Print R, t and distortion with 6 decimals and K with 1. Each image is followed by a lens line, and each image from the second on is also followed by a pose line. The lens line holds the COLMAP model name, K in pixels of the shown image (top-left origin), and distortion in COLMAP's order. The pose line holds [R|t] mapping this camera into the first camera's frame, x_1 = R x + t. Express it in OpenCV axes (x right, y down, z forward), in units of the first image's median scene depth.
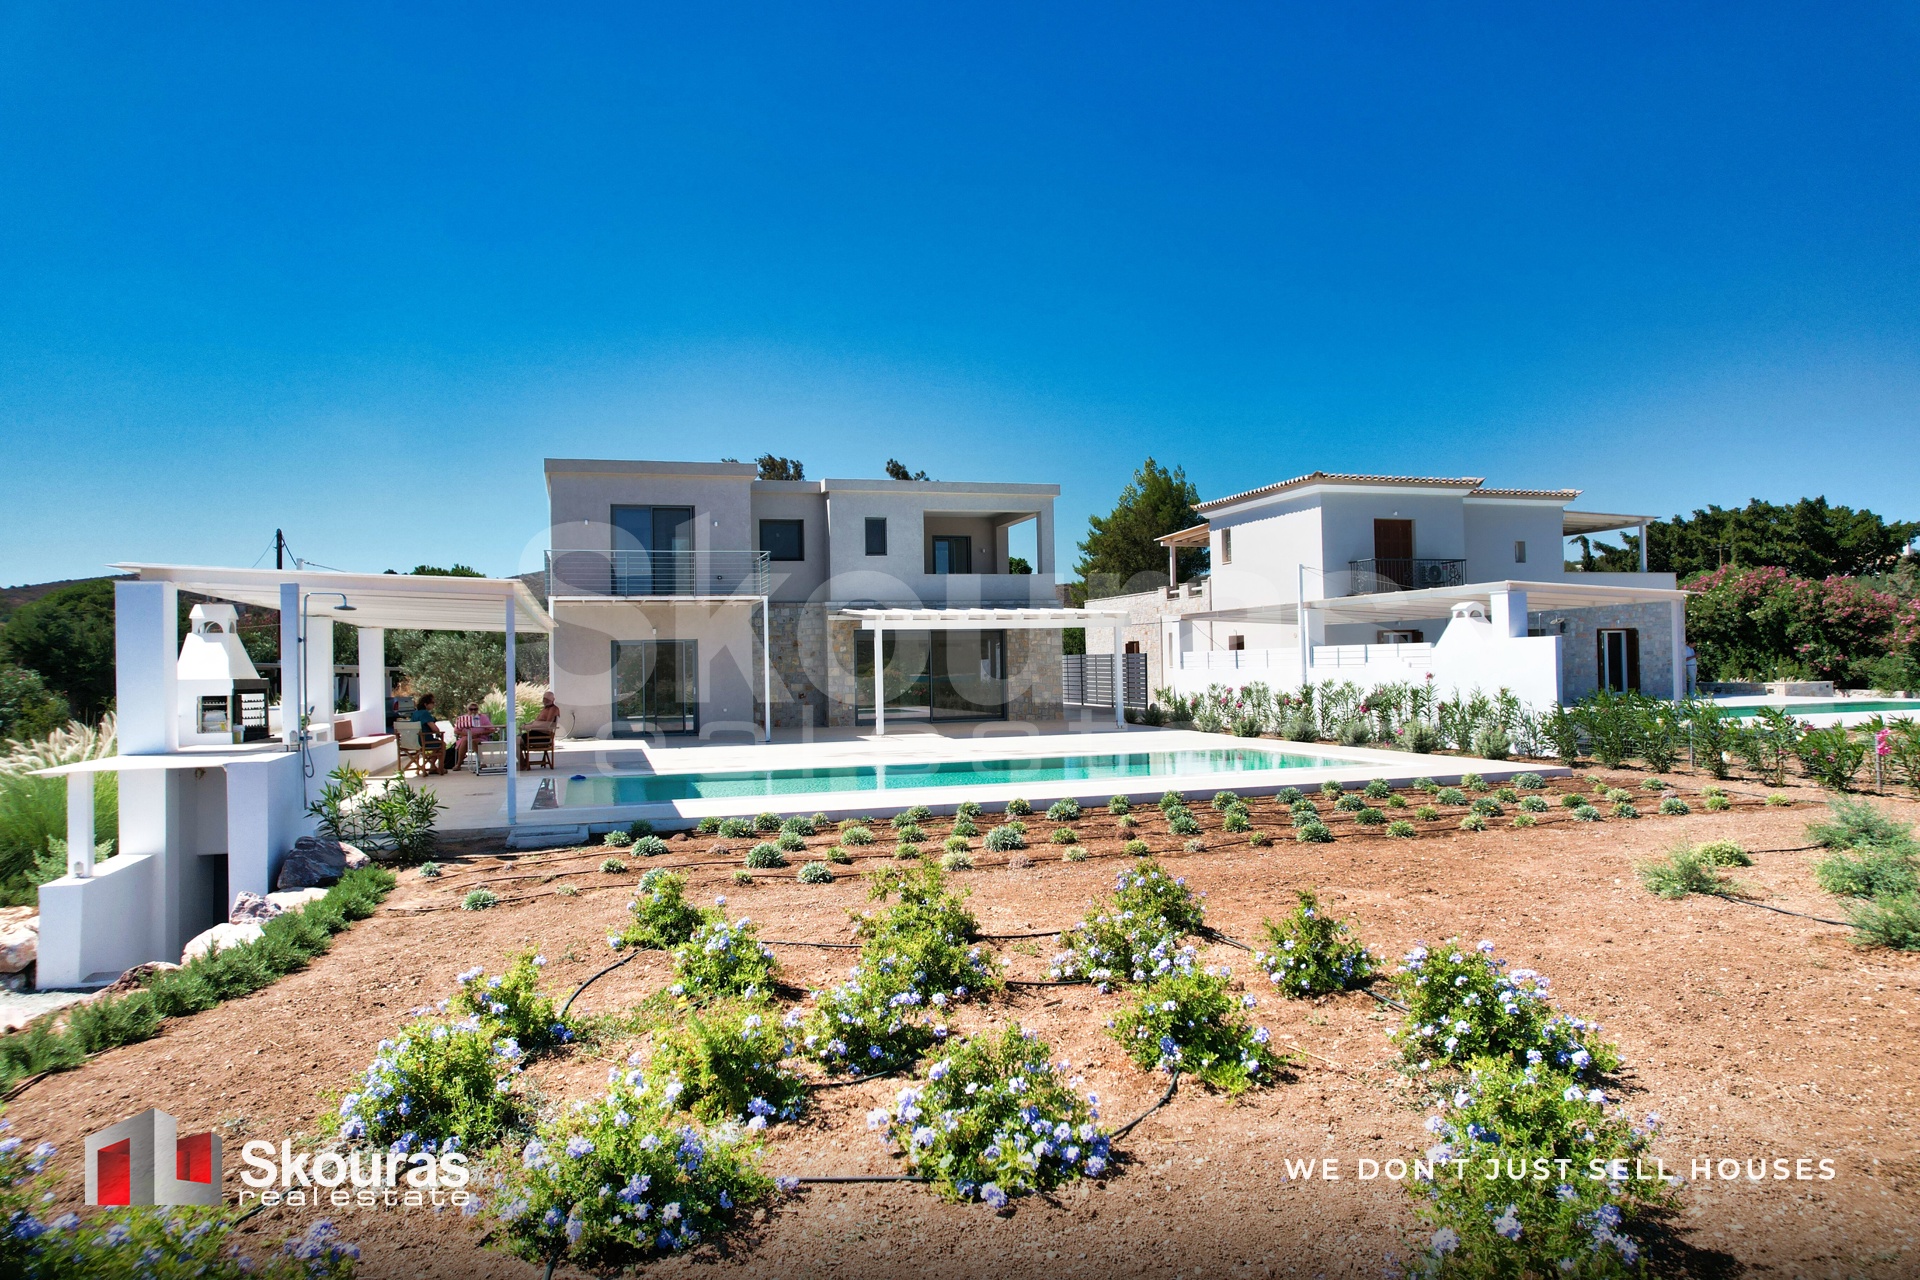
lens RADIAL K [[1224.4, 0, 966.9], [0, 1224.4, 642.9], [0, 0, 1]] dist [-0.072287, 0.063436]
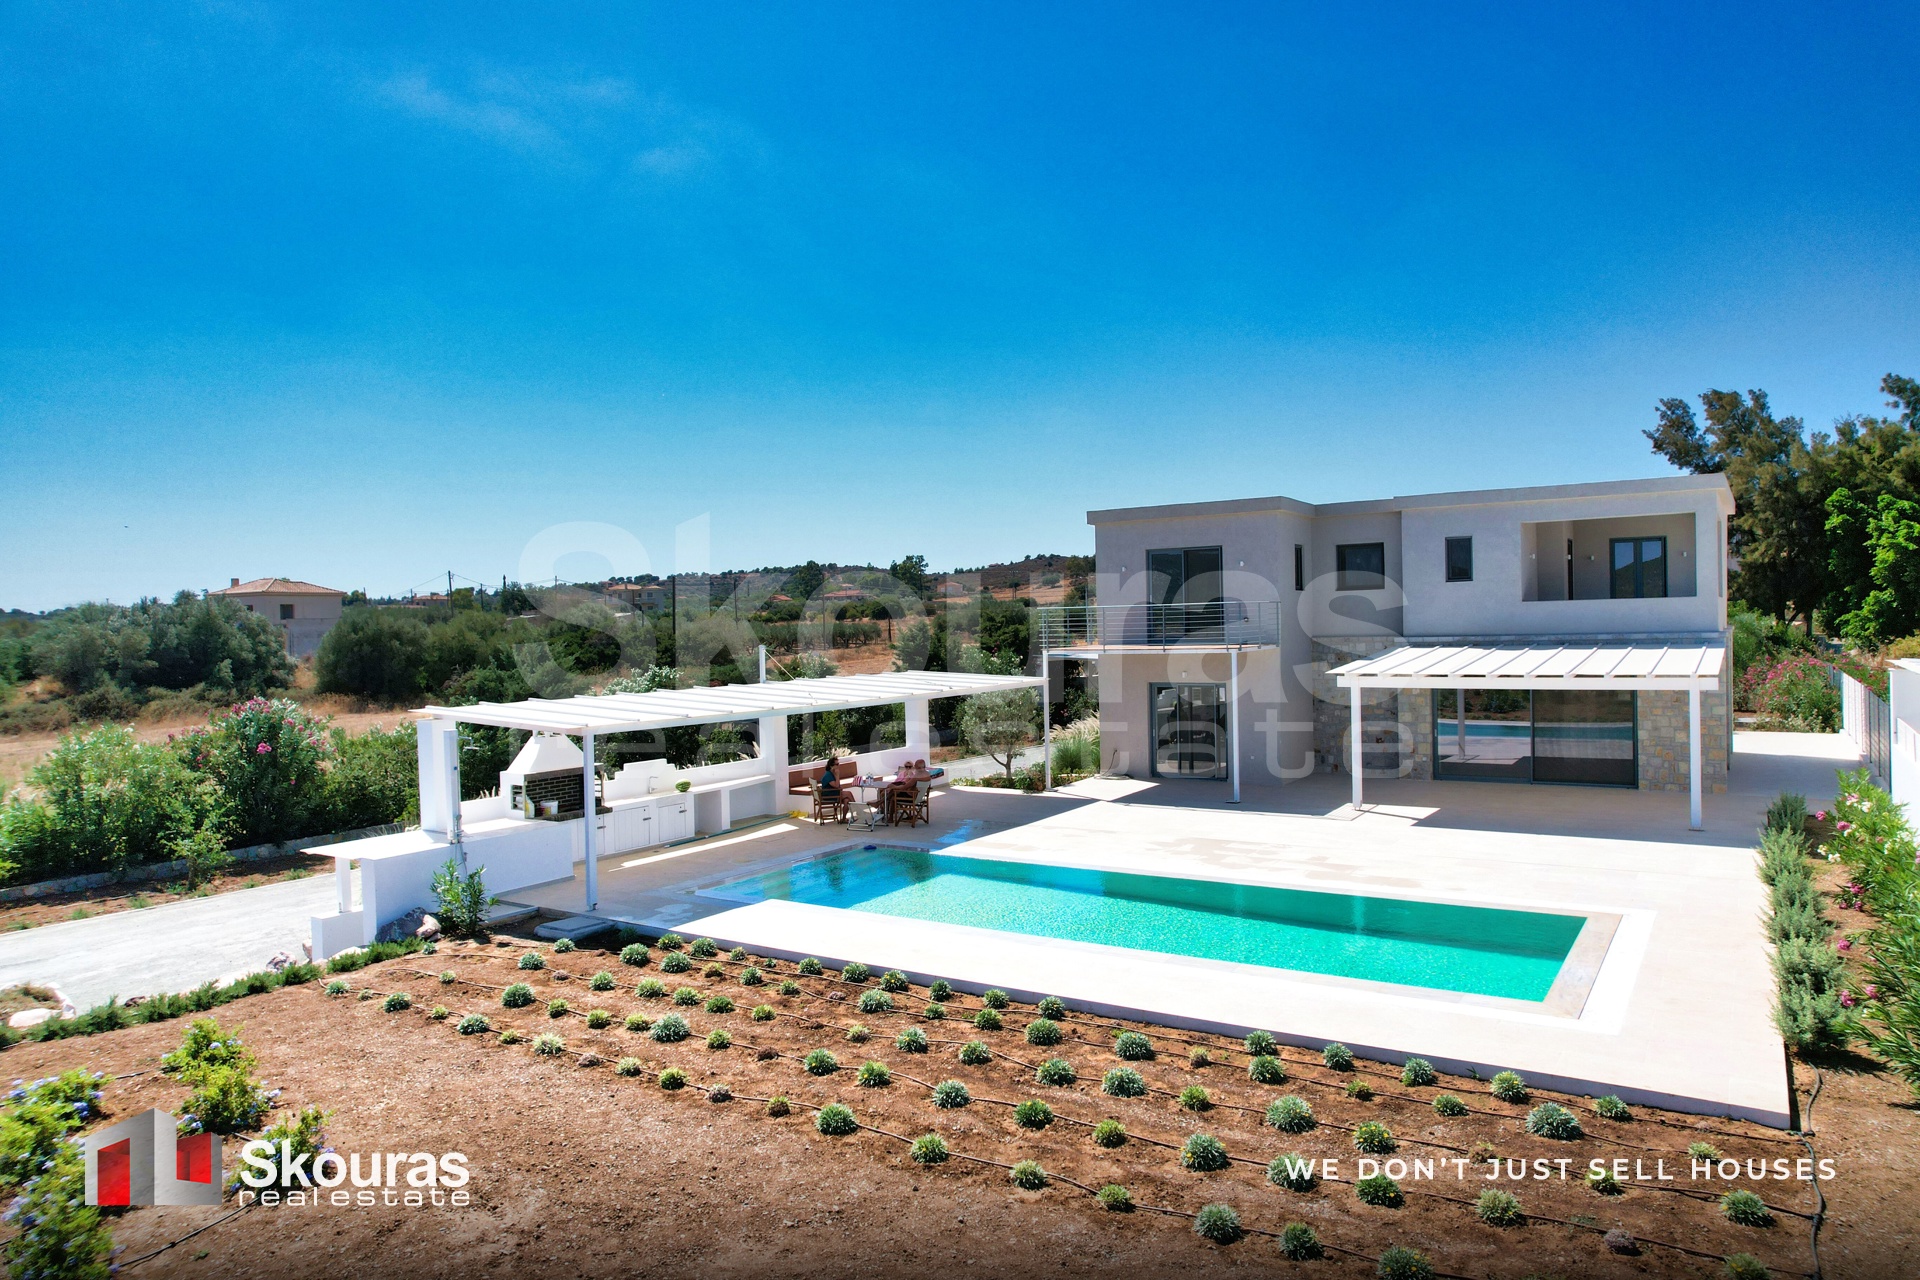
lens RADIAL K [[1224.4, 0, 966.4], [0, 1224.4, 642.8], [0, 0, 1]] dist [-0.072287, 0.063436]
pose [[0.636557, 0.017408, -0.771033, 0.341948], [0.025689, 0.998712, 0.043758, -0.071472], [0.770802, -0.047662, 0.635290, 0.191750]]
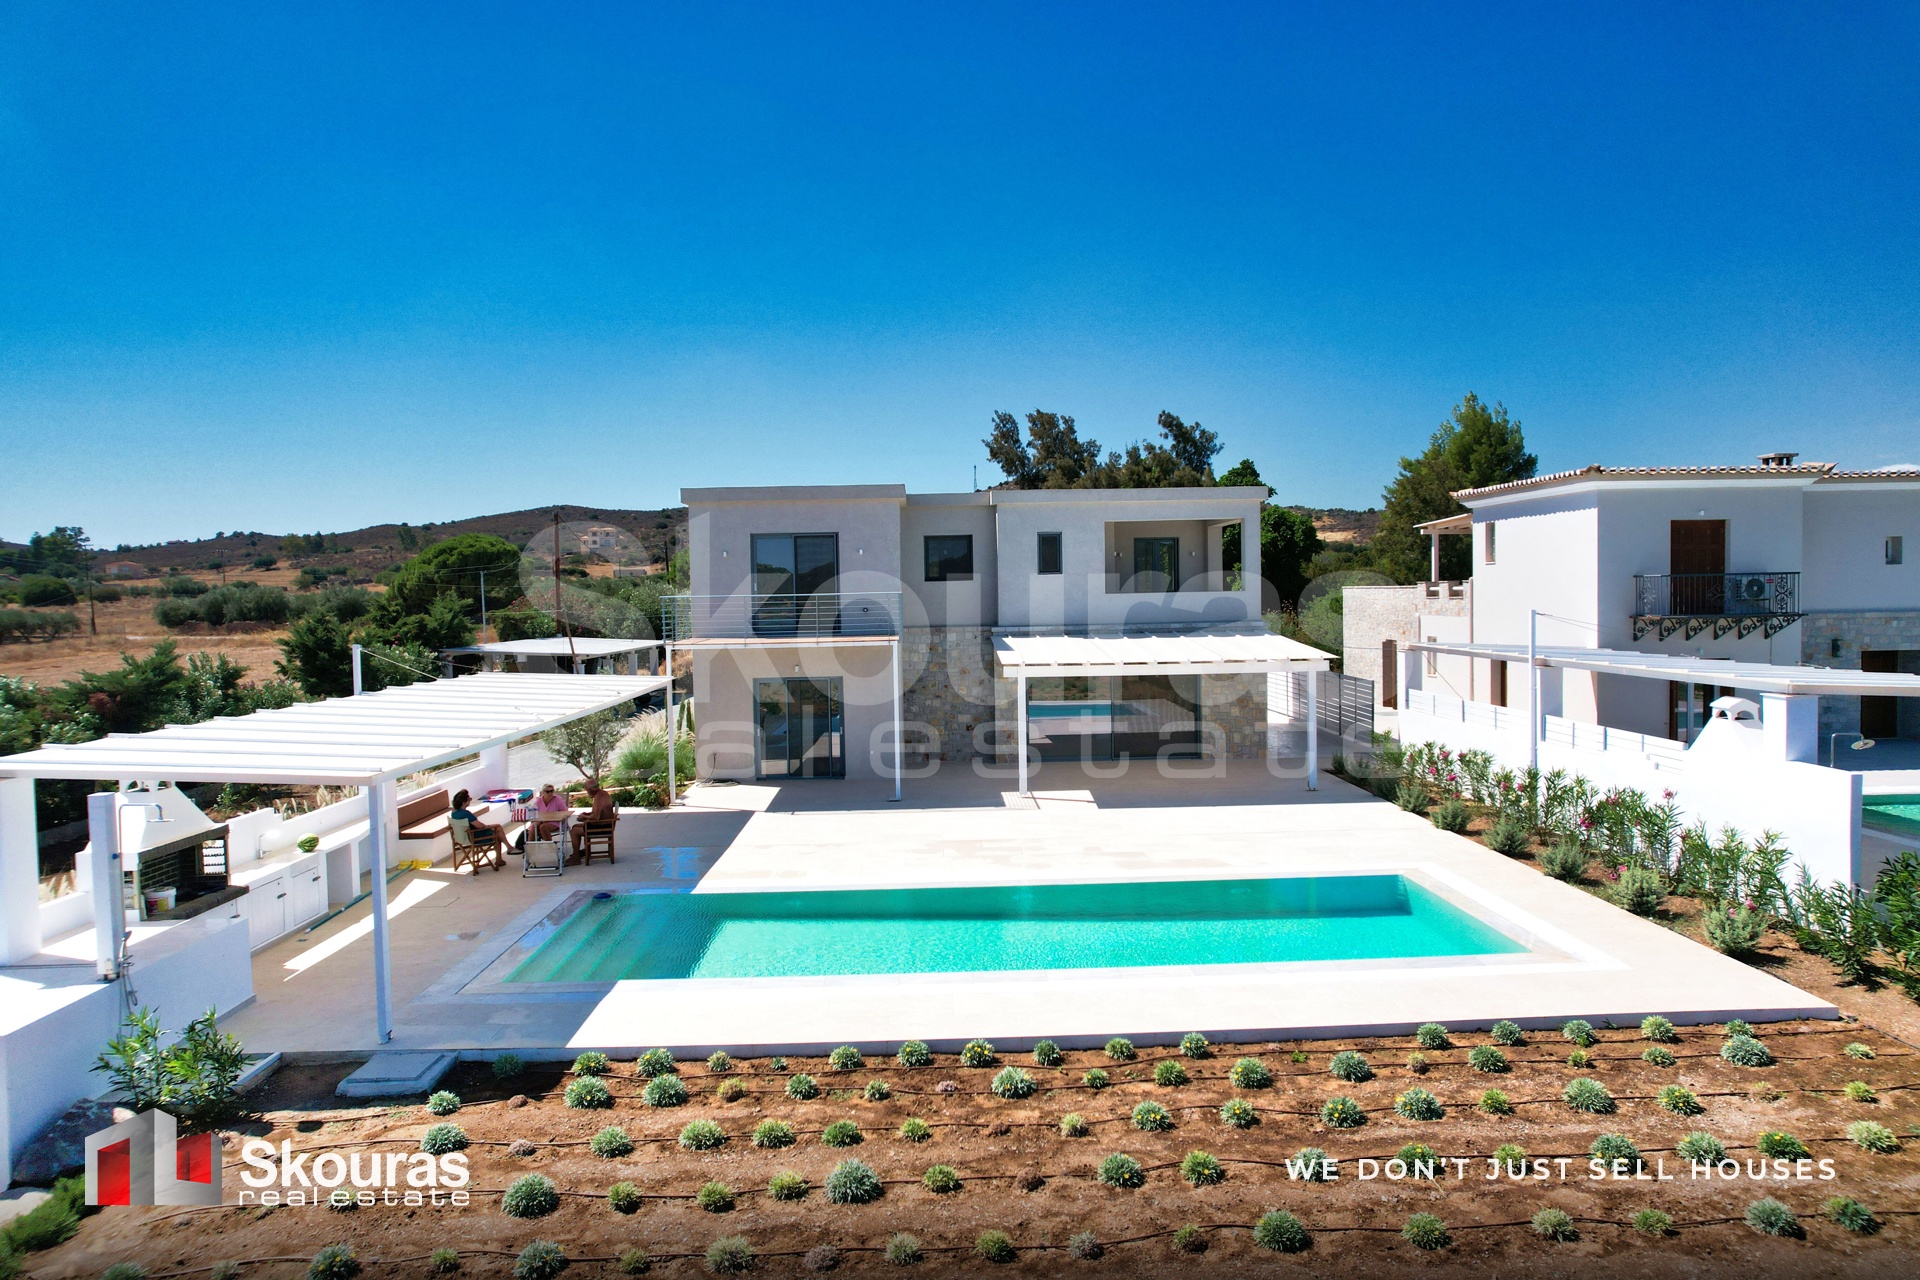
lens RADIAL K [[1224.4, 0, 968.7], [0, 1224.4, 641.7], [0, 0, 1]] dist [-0.072287, 0.063436]
pose [[0.964000, 0.012727, -0.265599, 0.102277], [0.004072, 0.998030, 0.062605, -0.075166], [0.265873, -0.061433, 0.962049, 0.112170]]
